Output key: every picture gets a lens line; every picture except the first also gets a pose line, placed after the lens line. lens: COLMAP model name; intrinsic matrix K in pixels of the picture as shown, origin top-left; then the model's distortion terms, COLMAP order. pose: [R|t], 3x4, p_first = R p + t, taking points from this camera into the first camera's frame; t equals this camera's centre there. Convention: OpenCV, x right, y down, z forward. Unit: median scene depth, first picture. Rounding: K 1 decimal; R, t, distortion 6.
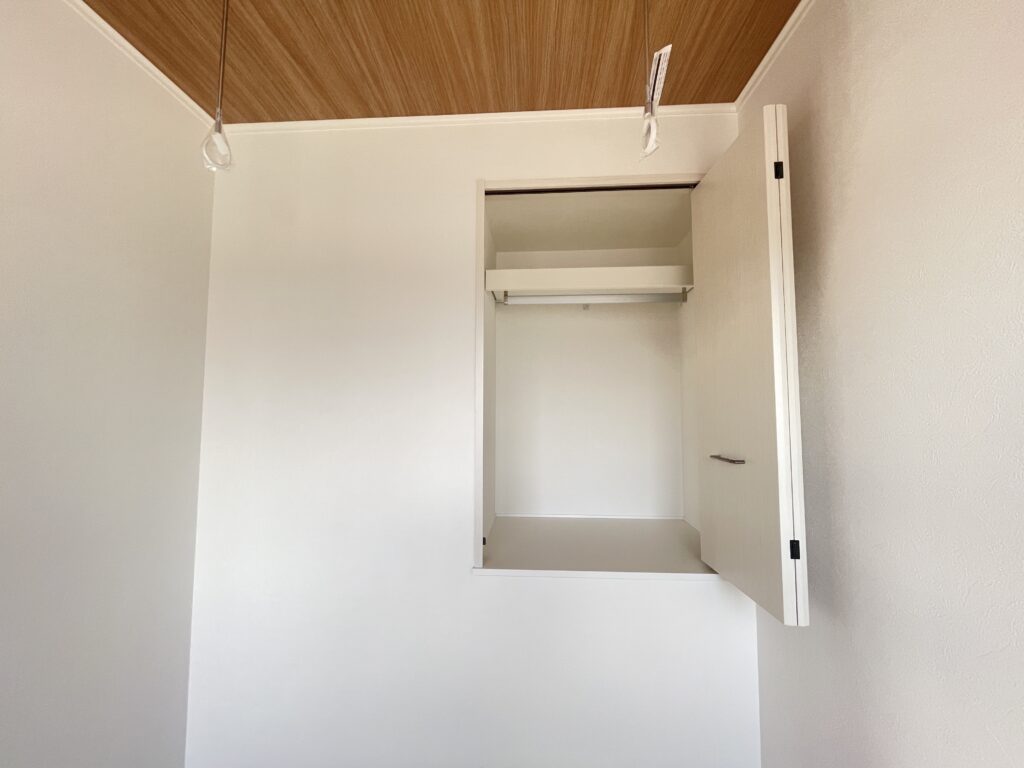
lens RADIAL K [[417.2, 0, 512.0], [0, 417.2, 384.0], [0, 0, 1]] dist [0.001117, 0.000066]
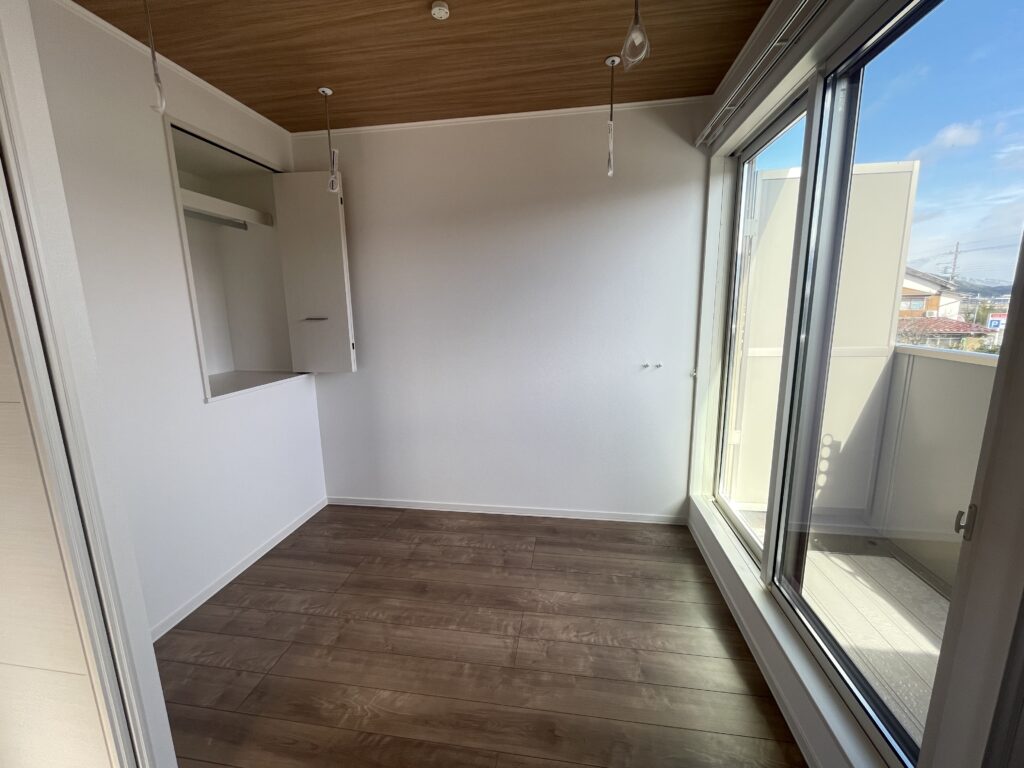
lens RADIAL K [[417.2, 0, 512.0], [0, 417.2, 384.0], [0, 0, 1]] dist [0.001117, 0.000066]
pose [[0.090323, -0.180736, 0.979375, -1.489997], [-0.047701, 0.981481, 0.185524, 0.049456], [-0.994770, -0.063474, 0.080029, -0.236902]]
